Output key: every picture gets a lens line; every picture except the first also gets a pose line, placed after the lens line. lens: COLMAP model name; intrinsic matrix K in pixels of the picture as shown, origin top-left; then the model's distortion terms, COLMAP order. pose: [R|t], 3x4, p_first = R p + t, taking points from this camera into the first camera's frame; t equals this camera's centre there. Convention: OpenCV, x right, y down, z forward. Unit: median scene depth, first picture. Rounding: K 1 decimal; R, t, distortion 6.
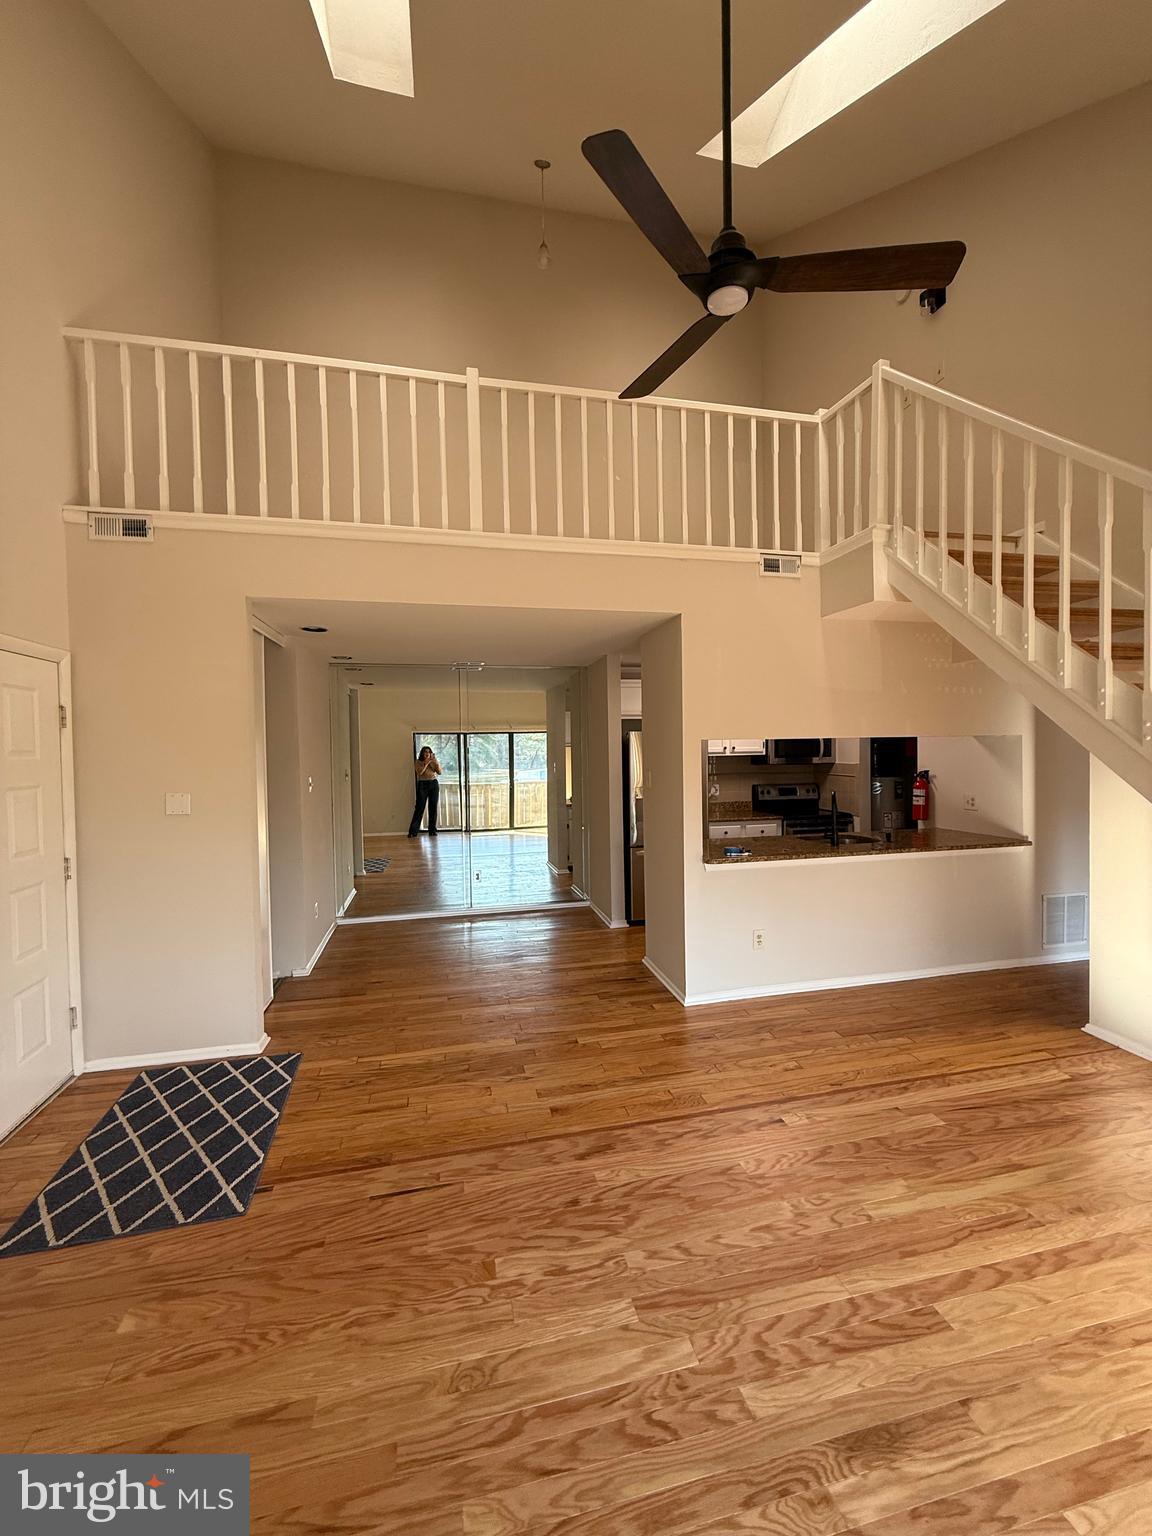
lens RADIAL K [[609.8, 0, 576.0], [0, 609.8, 765.1], [0, 0, 1]] dist [0.000975, 0.000005]
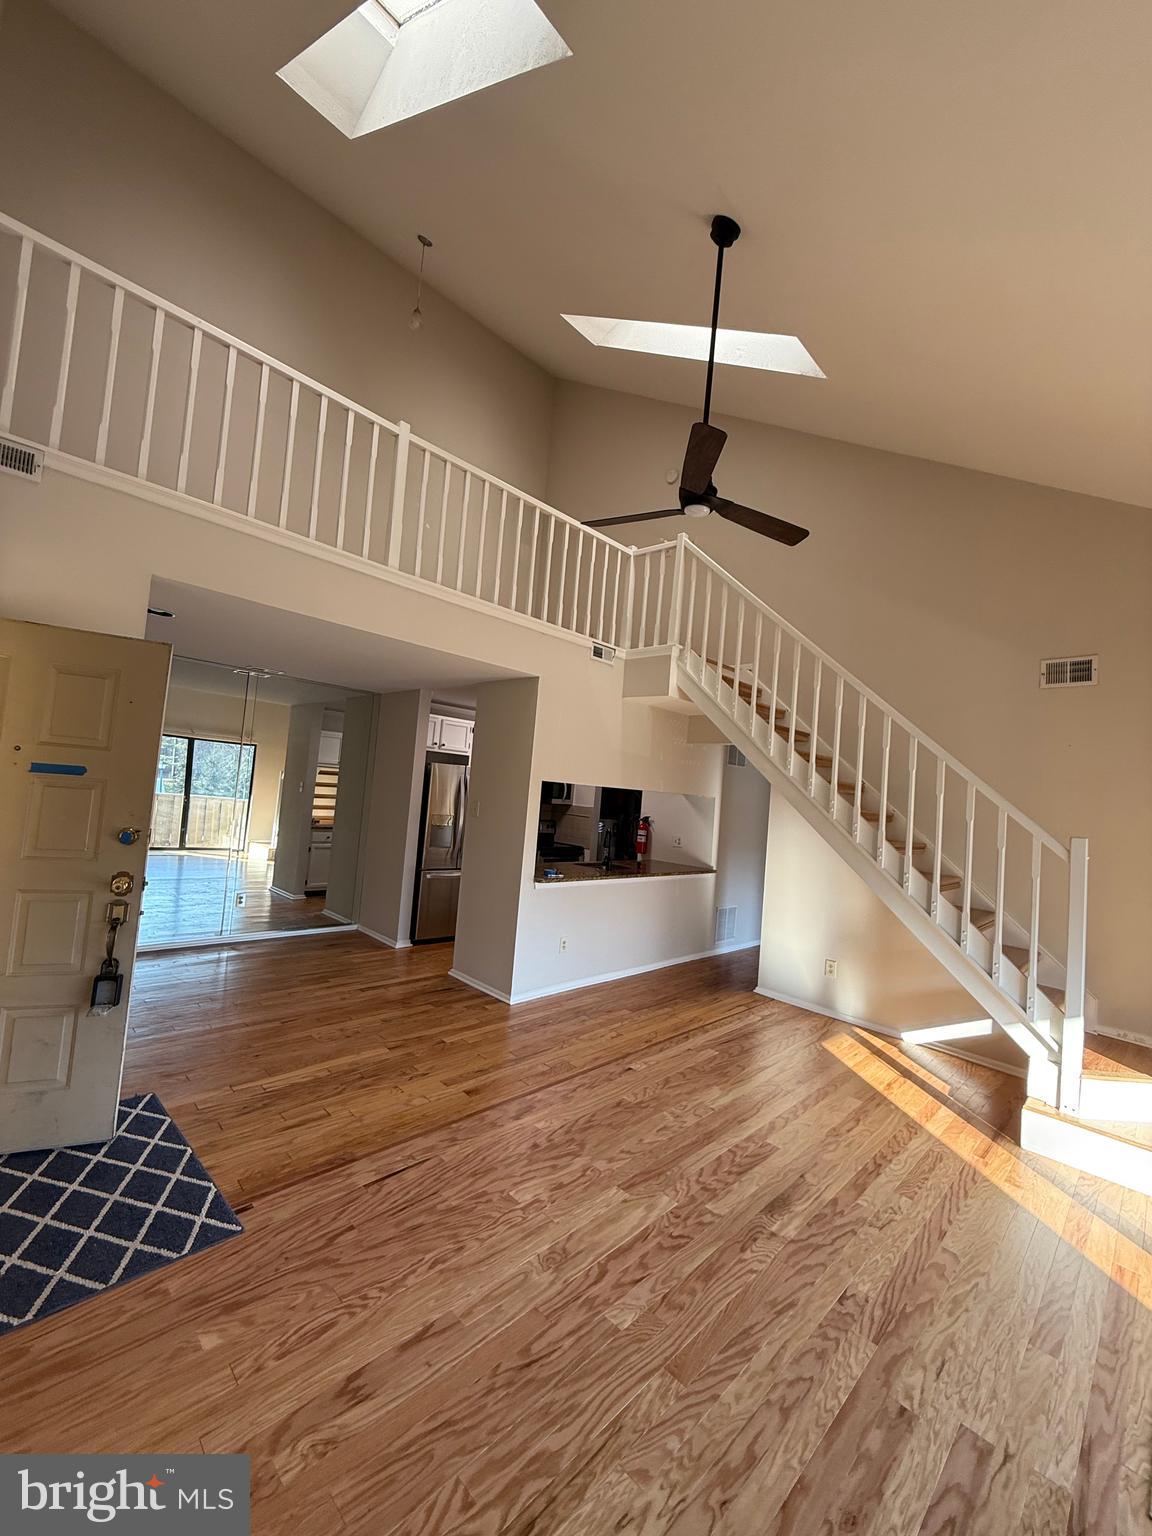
lens RADIAL K [[609.8, 0, 576.0], [0, 609.8, 765.1], [0, 0, 1]] dist [0.000975, 0.000005]
pose [[0.838700, 0.110982, 0.533165, -0.496984], [-0.083926, 0.993659, -0.074816, 0.017033], [-0.538088, 0.018001, 0.842697, -0.085682]]
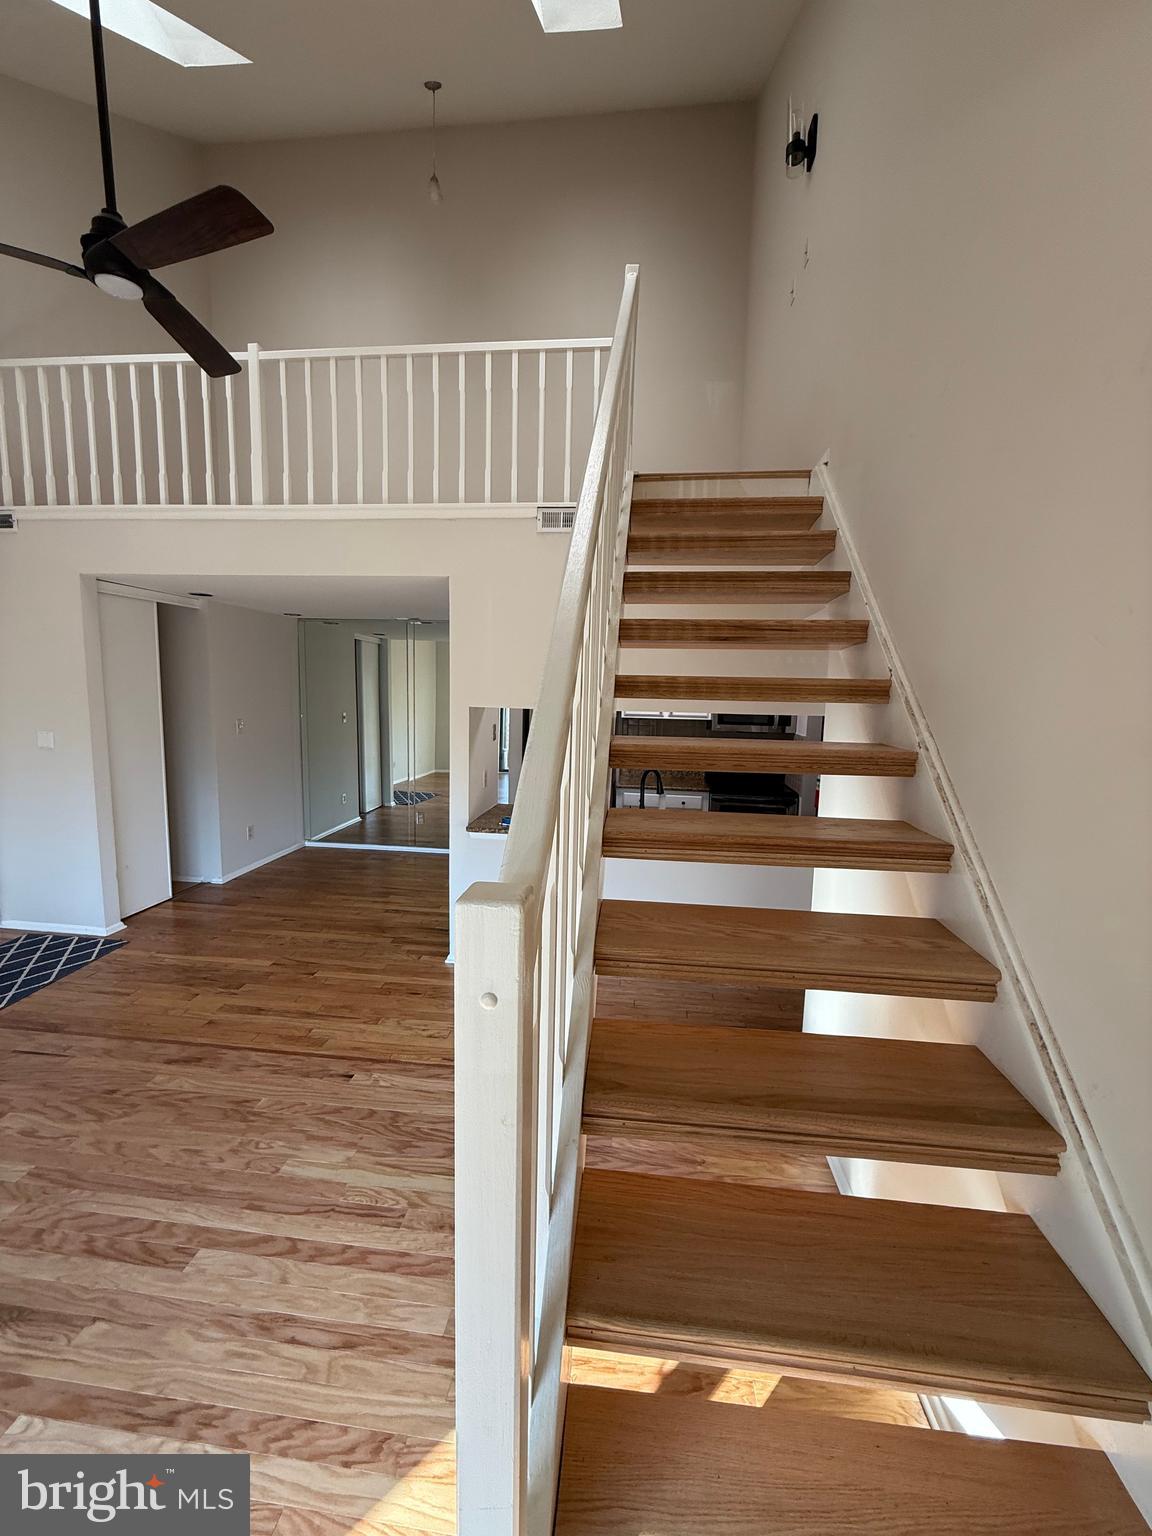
lens RADIAL K [[609.8, 0, 576.0], [0, 609.8, 765.1], [0, 0, 1]] dist [0.000975, 0.000005]
pose [[0.943946, 0.078469, -0.320639, 0.874784], [-0.046848, 0.993349, 0.105180, -0.076130], [0.326759, -0.084263, 0.941344, 0.149263]]
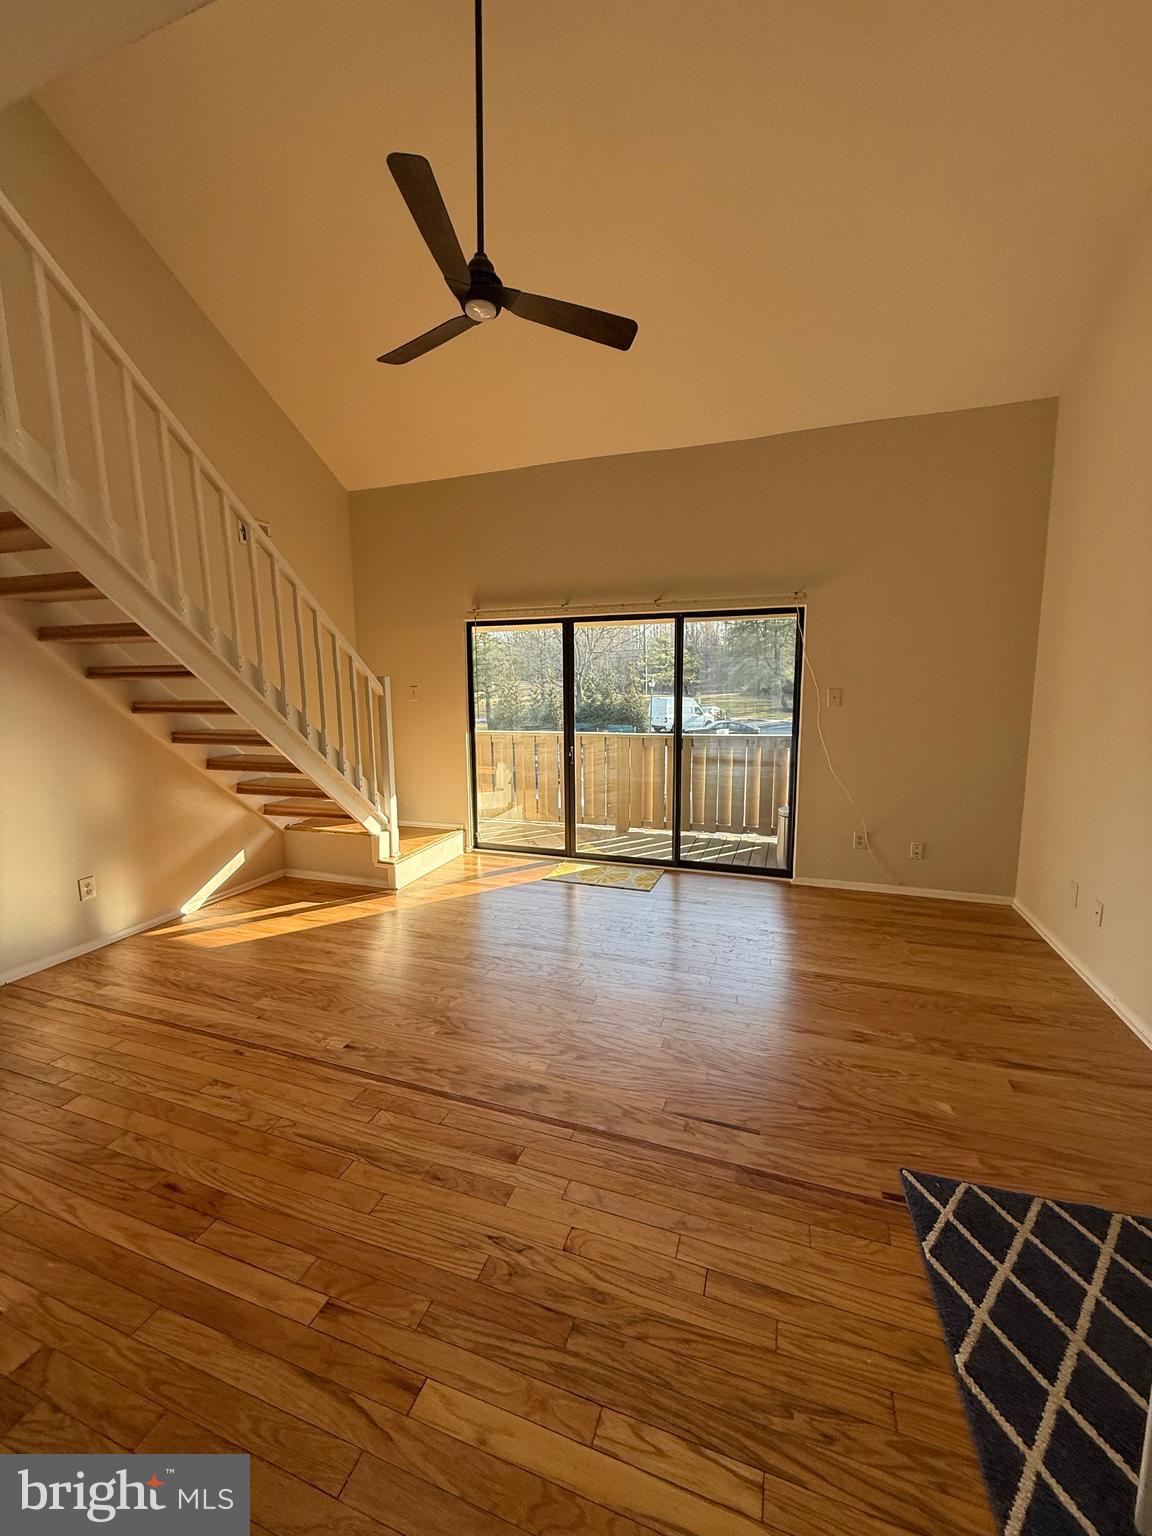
lens RADIAL K [[607.3, 0, 571.9], [0, 607.3, 771.8], [0, 0, 1]] dist [-0.000359, -0.000156]
pose [[-0.844113, -0.055764, 0.533257, -0.410890], [0.035976, 0.986444, 0.160103, 0.000071], [-0.534956, 0.154330, -0.830665, 1.351155]]
